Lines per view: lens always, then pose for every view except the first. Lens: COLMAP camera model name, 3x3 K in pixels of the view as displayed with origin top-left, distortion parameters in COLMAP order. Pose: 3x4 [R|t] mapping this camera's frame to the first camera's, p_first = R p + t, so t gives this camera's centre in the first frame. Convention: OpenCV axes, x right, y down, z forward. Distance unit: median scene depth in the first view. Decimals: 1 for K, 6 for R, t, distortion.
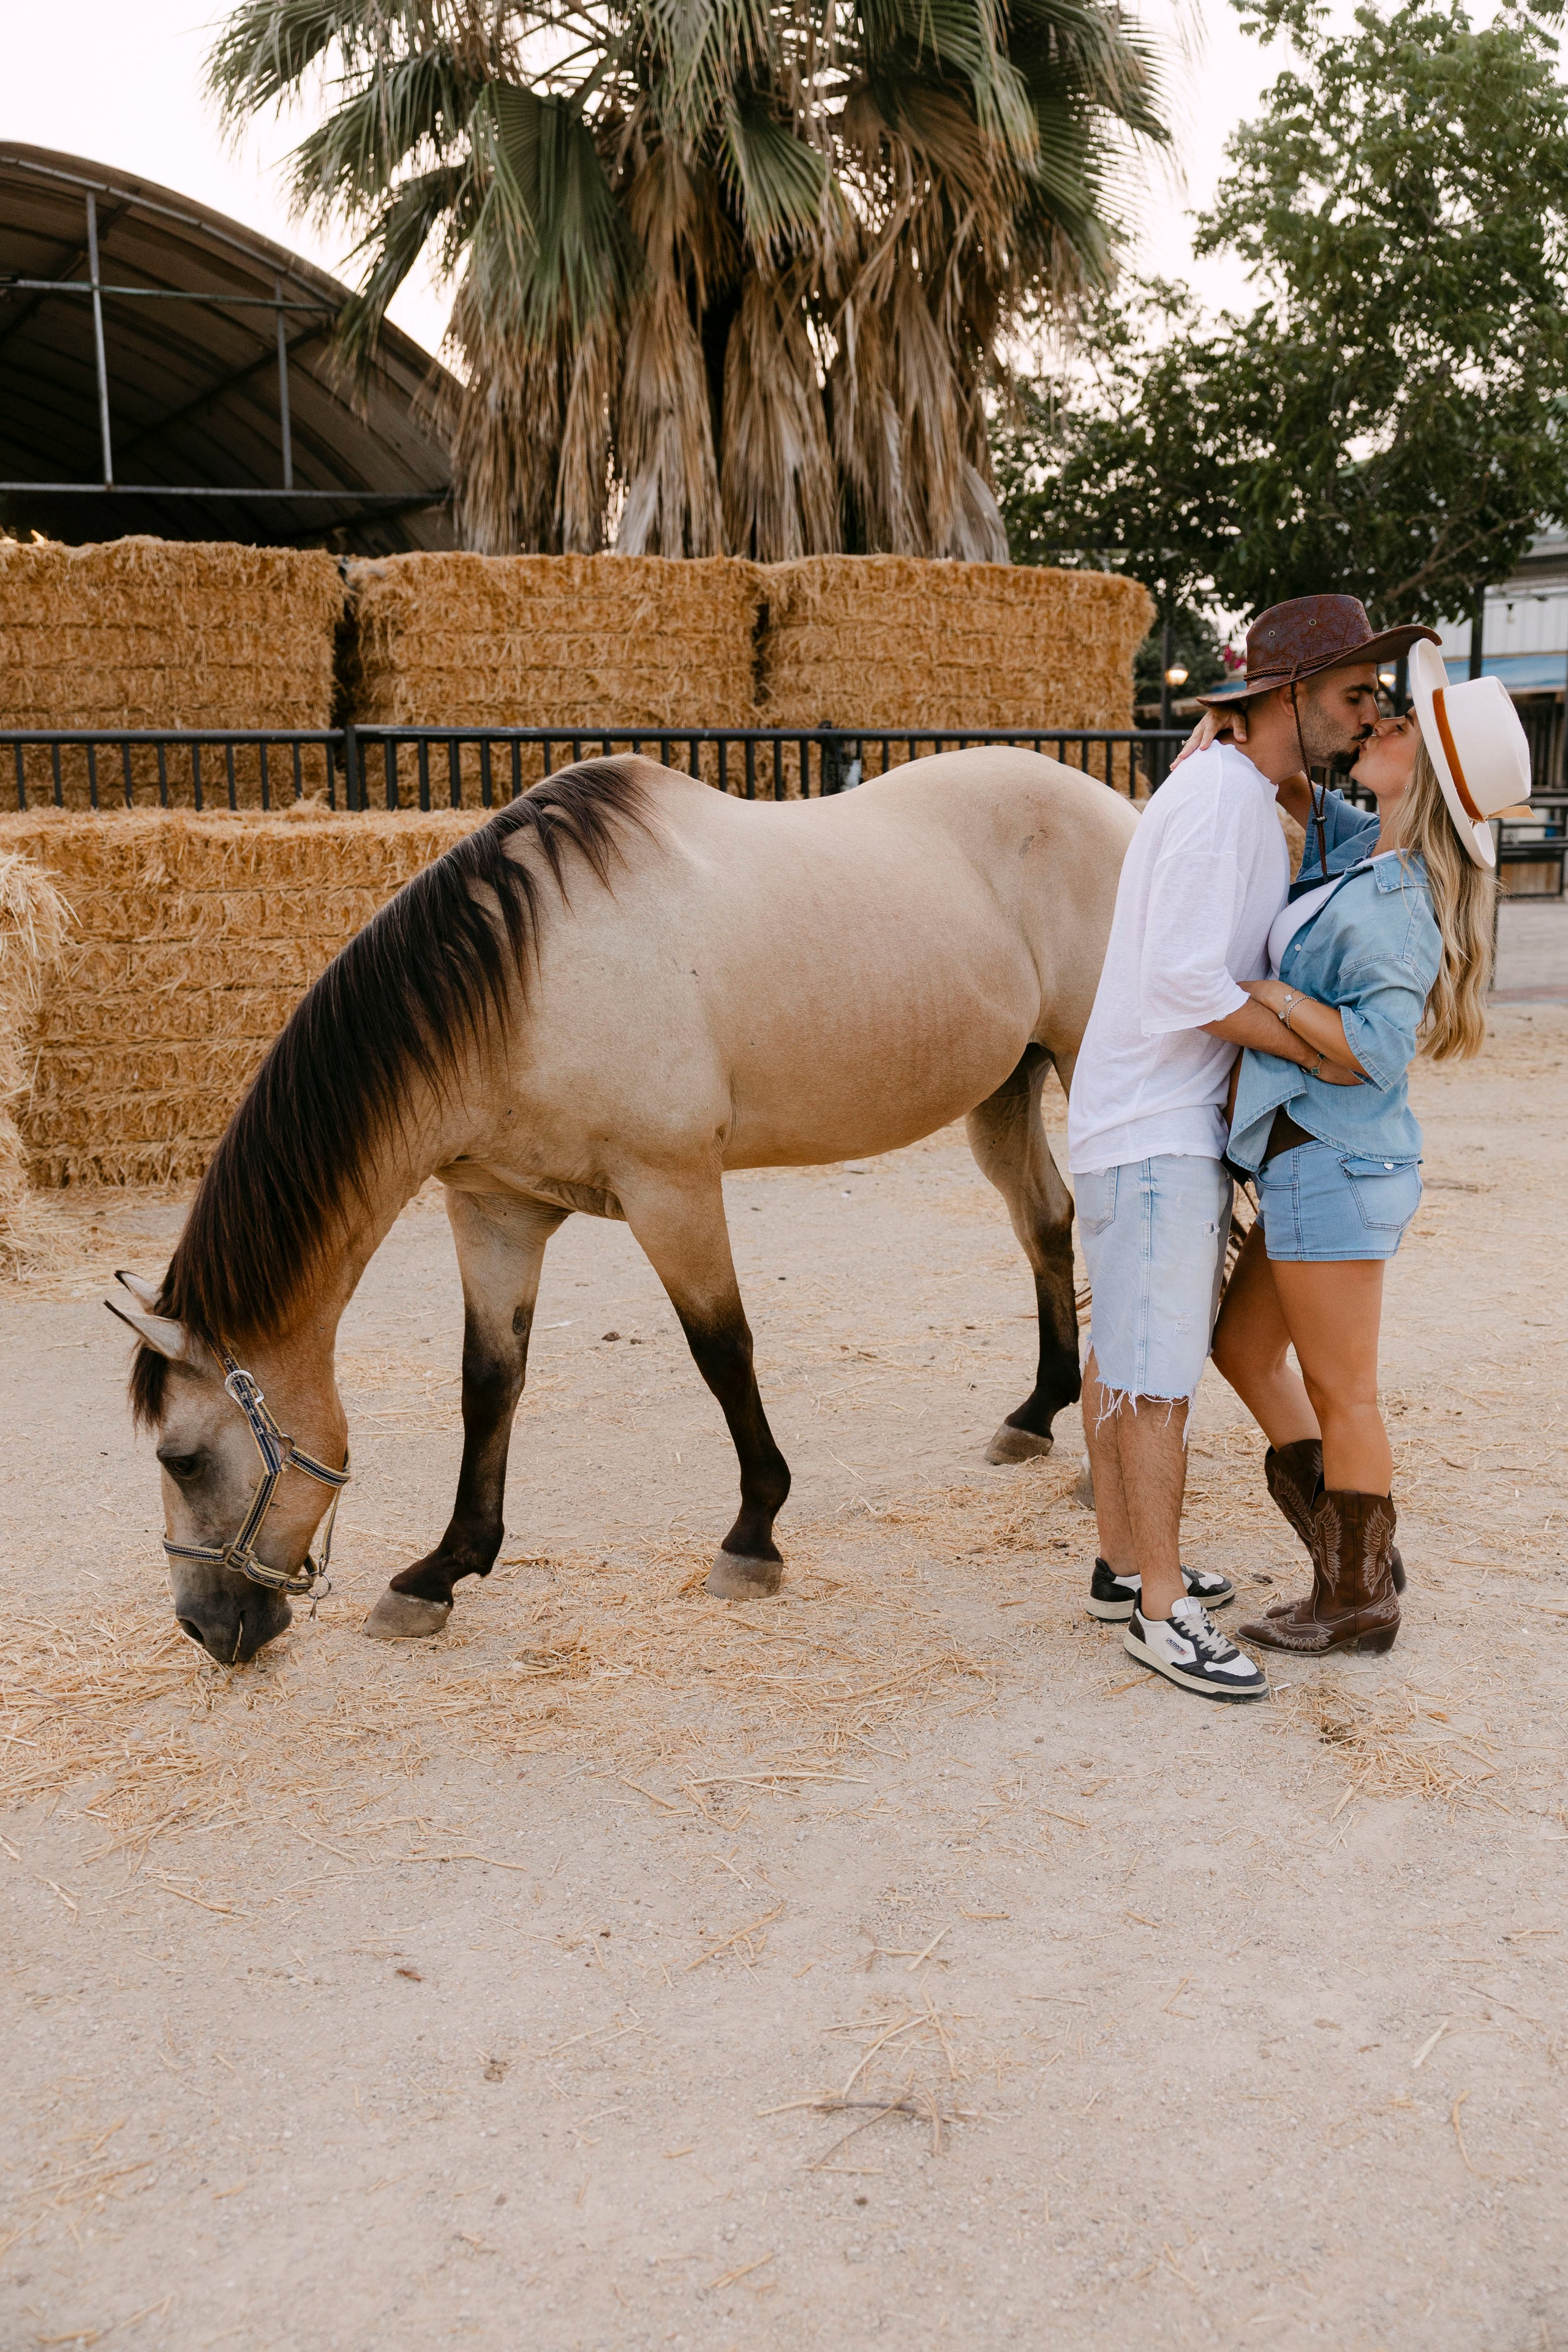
lens RADIAL K [[2174.6, 0, 785.1], [0, 2174.6, 1172.2], [0, 0, 1]] dist [0.001993, 0.010700]
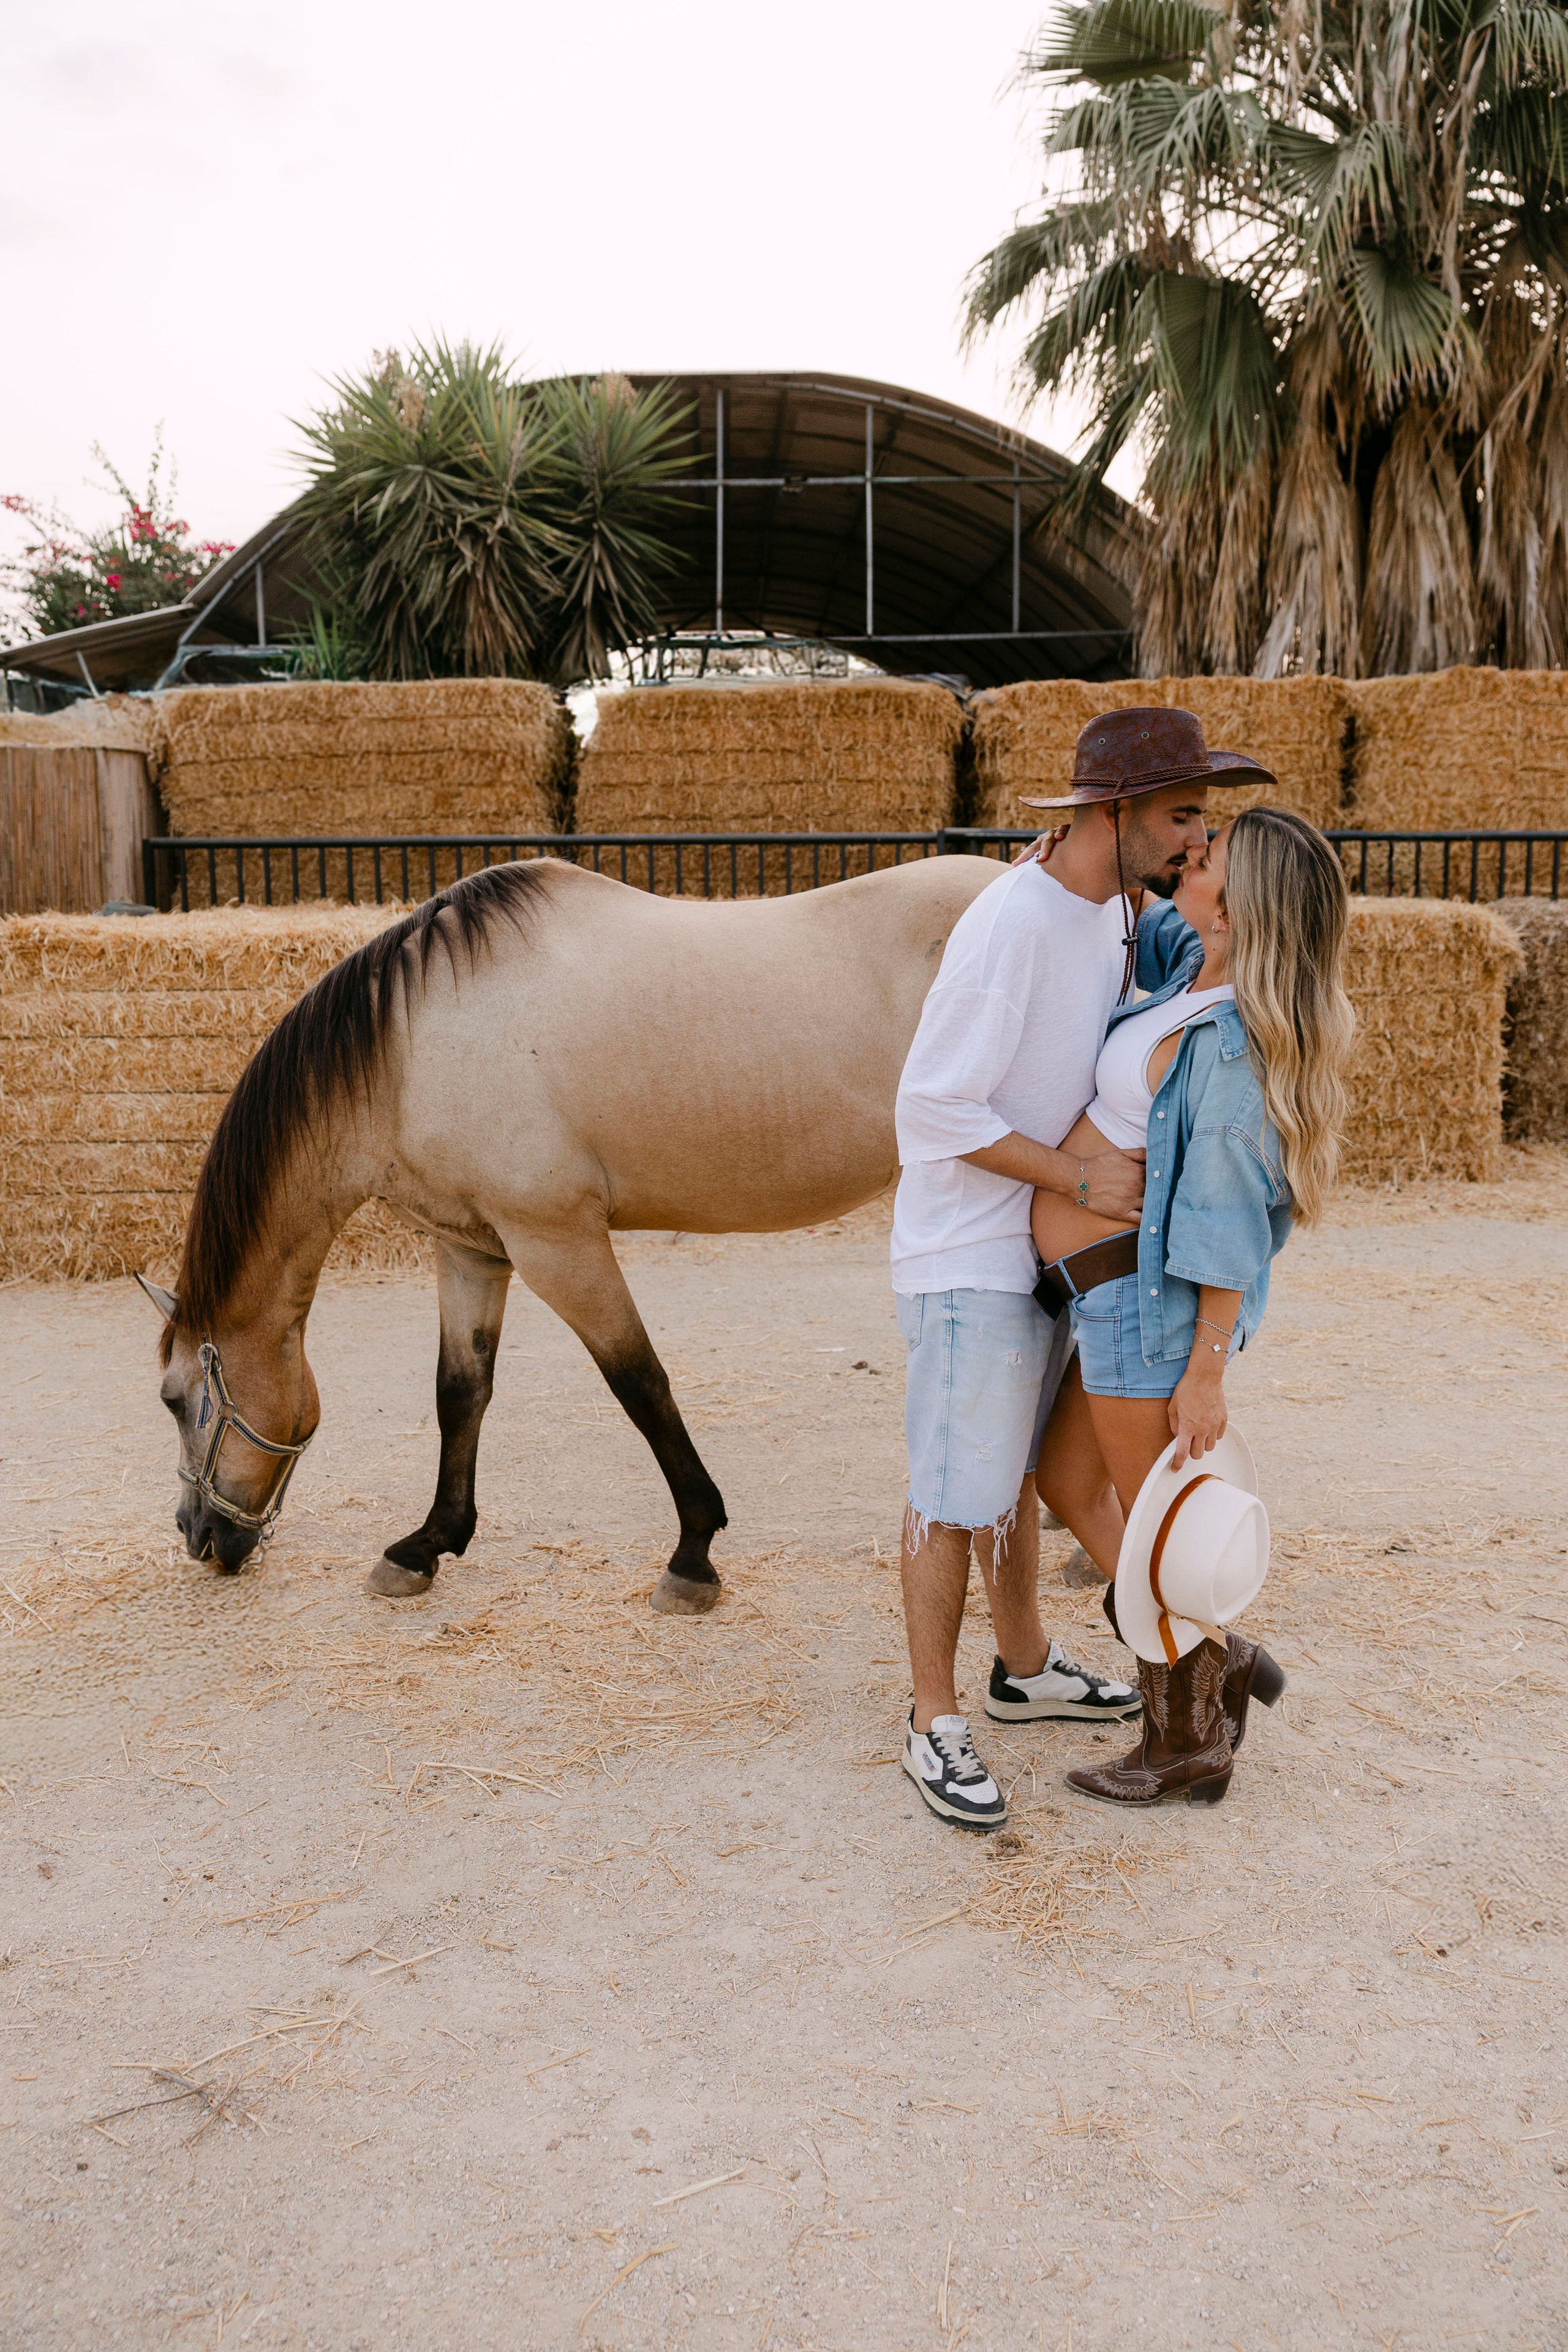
lens RADIAL K [[1820.6, 0, 799.5], [0, 1820.6, 1174.4], [0, 0, 1]] dist [-0.007251, 0.007404]
pose [[0.905475, 0.075489, -0.417633, 0.143093], [-0.080962, 0.996706, 0.004625, -0.013144], [0.416606, 0.029624, 0.908604, 0.058764]]
